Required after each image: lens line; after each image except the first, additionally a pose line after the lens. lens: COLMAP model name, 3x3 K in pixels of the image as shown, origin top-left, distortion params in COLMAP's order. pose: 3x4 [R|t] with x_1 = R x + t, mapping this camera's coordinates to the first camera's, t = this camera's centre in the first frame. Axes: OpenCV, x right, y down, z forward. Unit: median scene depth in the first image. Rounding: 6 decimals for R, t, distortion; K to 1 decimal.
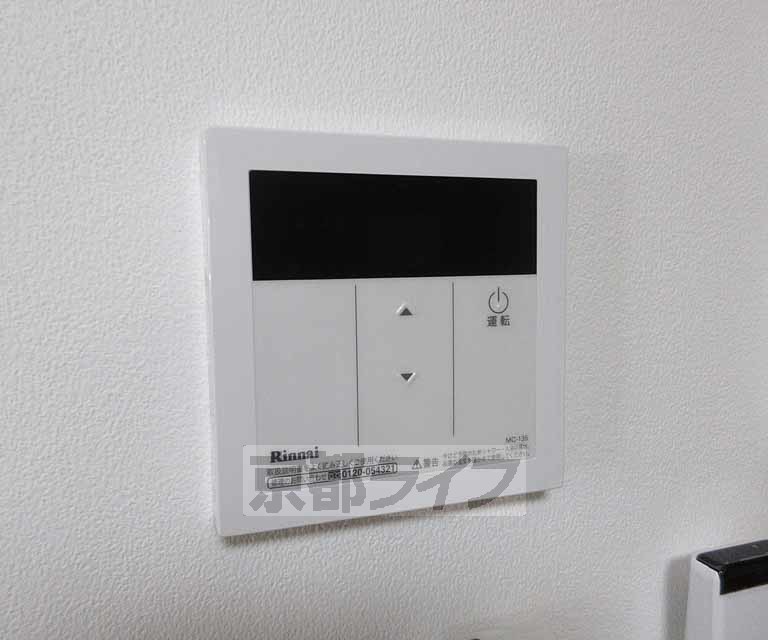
lens RADIAL K [[638.4, 0, 384.8], [0, 638.4, 318.4], [0, 0, 1]] dist [0.000626, -0.006891]
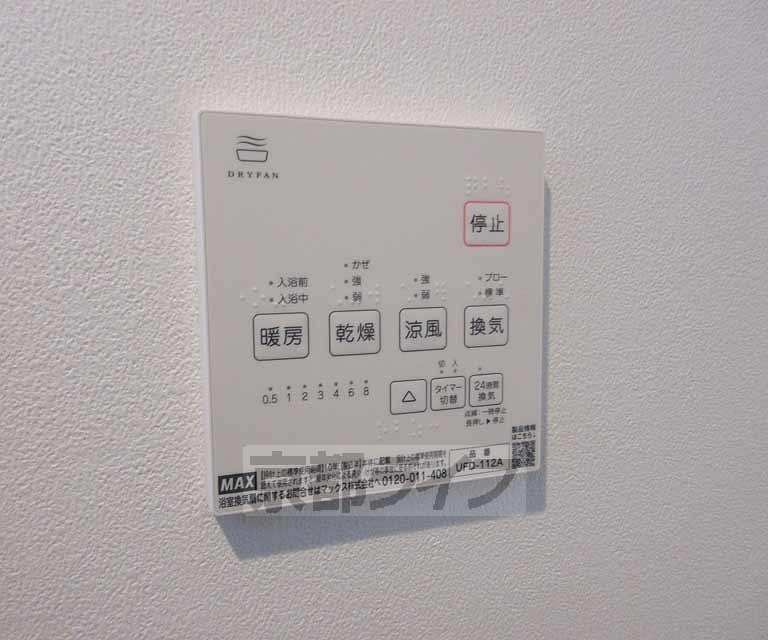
lens RADIAL K [[638.4, 0, 383.4], [0, 638.4, 319.6], [0, 0, 1]] dist [0.000626, -0.006891]
pose [[0.999949, -0.007323, -0.006918, 0.057819], [0.007219, 0.999863, -0.014919, 0.672117], [0.007027, 0.014869, 0.999865, 0.090037]]
